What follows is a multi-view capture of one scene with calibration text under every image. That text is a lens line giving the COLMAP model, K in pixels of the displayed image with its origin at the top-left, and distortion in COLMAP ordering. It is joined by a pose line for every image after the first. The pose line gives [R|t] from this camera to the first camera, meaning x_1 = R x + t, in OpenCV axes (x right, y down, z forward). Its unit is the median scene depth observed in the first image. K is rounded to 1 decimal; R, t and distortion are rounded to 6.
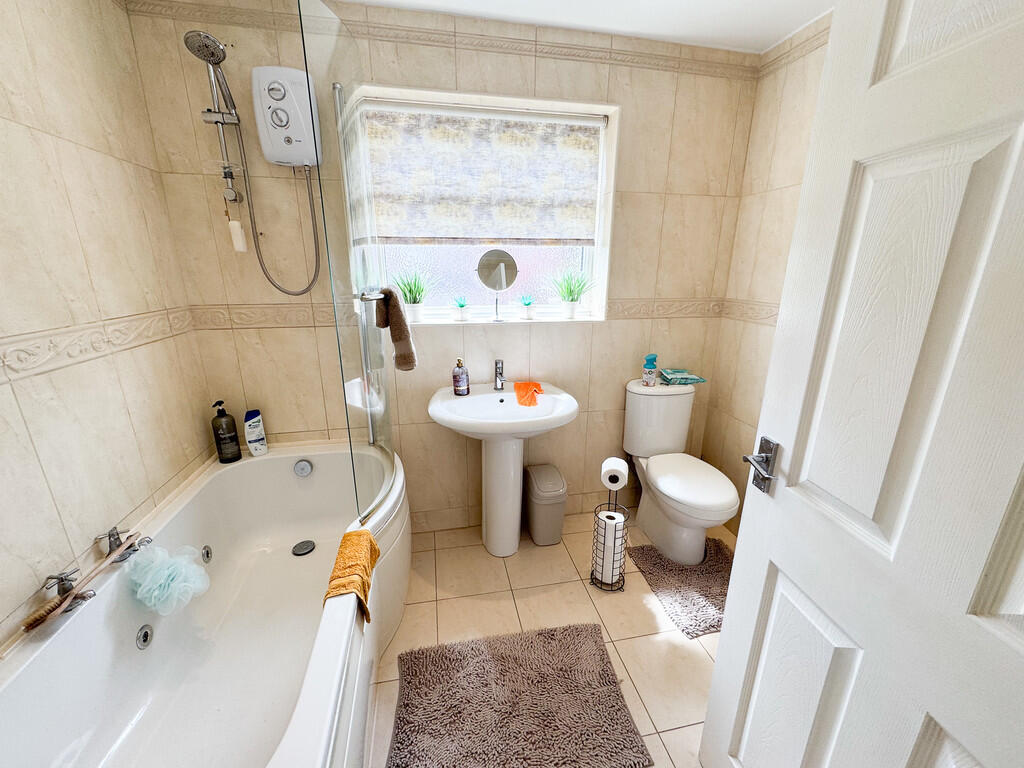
lens RADIAL K [[408.1, 0, 511.4], [0, 408.1, 383.7], [0, 0, 1]] dist [-0.004607, 0.001294]
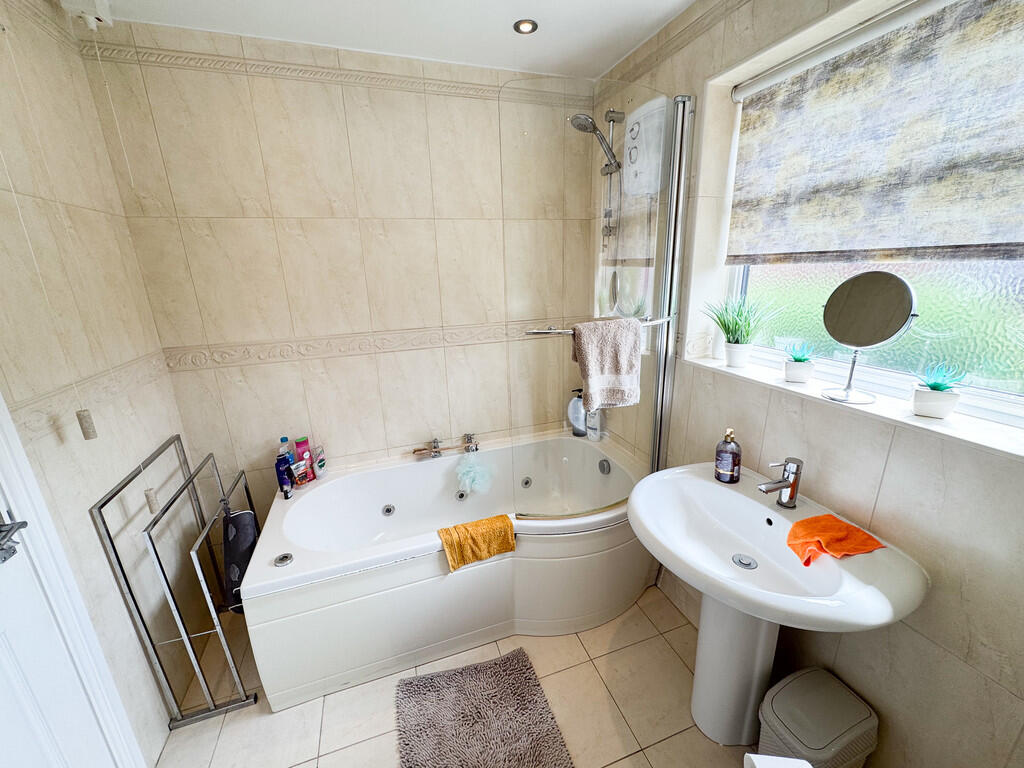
lens RADIAL K [[408.1, 0, 512.1], [0, 408.1, 385.8], [0, 0, 1]] dist [-0.004607, 0.001294]
pose [[0.131204, 0.269359, -0.954061, 0.469275], [-0.248590, 0.940571, 0.231364, -0.201906], [0.959681, 0.206814, 0.190366, 0.496257]]
